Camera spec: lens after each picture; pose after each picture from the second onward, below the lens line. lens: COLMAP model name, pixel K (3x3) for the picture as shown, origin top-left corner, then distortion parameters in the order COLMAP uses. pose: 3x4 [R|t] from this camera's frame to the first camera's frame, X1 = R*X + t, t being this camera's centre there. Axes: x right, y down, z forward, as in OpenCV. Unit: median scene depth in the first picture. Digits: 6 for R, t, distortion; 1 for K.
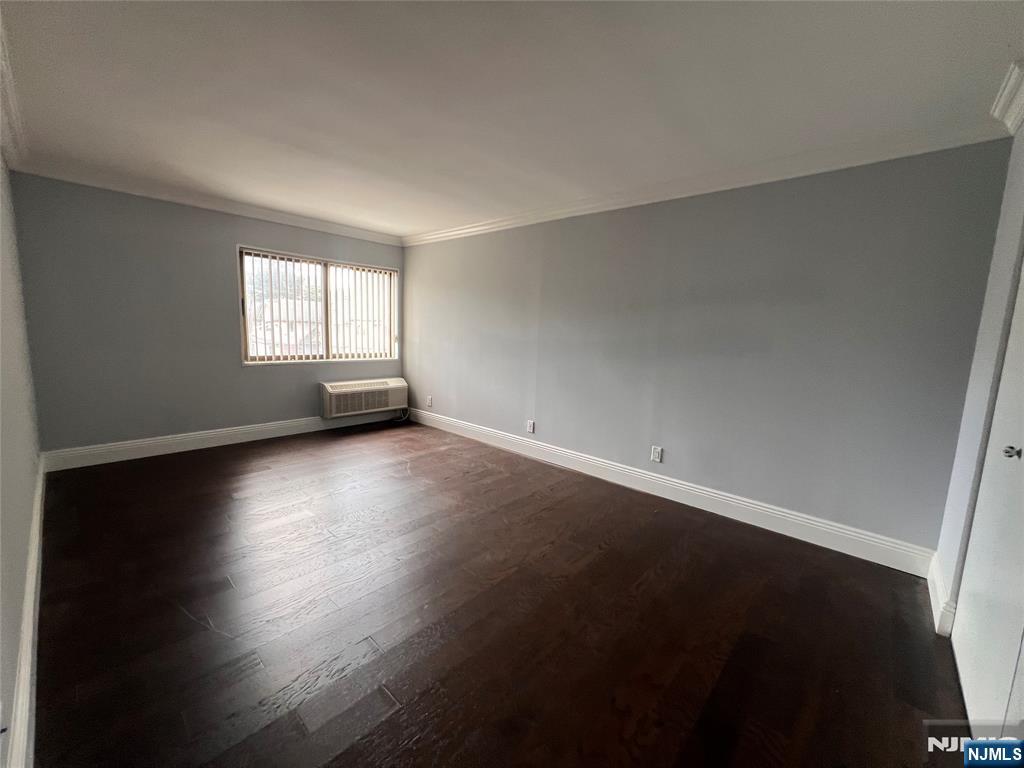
lens RADIAL K [[412.9, 0, 512.0], [0, 412.9, 384.0], [0, 0, 1]] dist [0.000774, 0.000359]
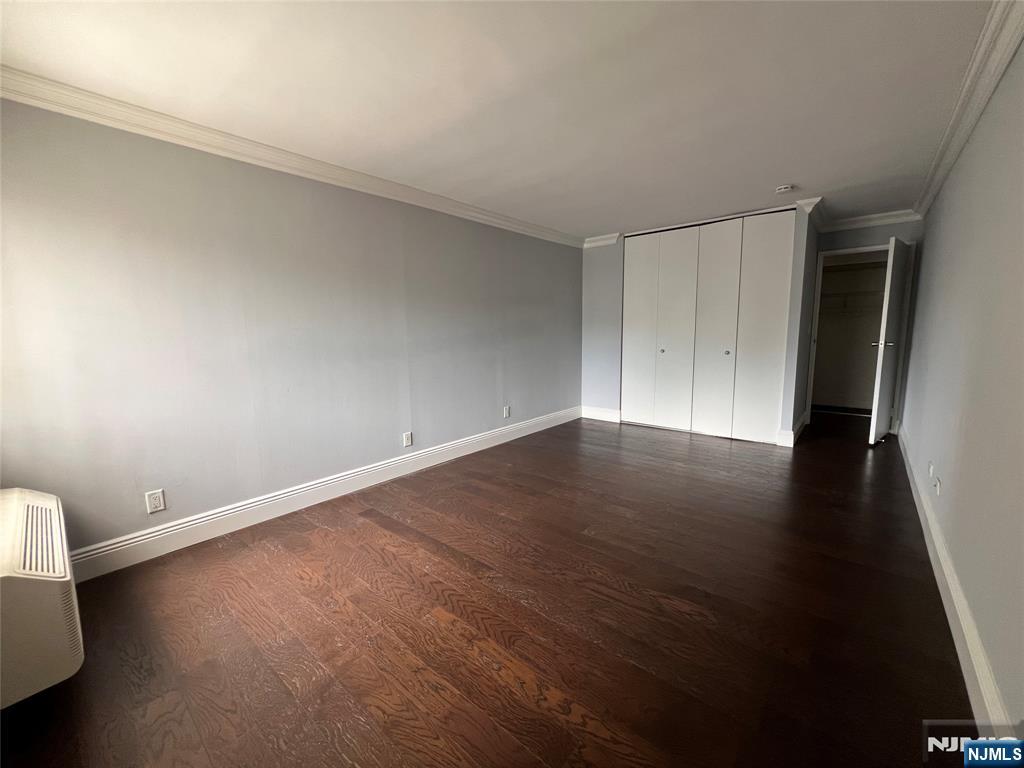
lens RADIAL K [[405.3, 0, 512.0], [0, 405.3, 384.0], [0, 0, 1]] dist [0.000250, 0.000009]
pose [[-0.030185, -0.164124, 0.985978, -0.798340], [0.151952, 0.974209, 0.166817, -0.120777], [-0.987927, 0.154857, -0.004468, 0.790550]]
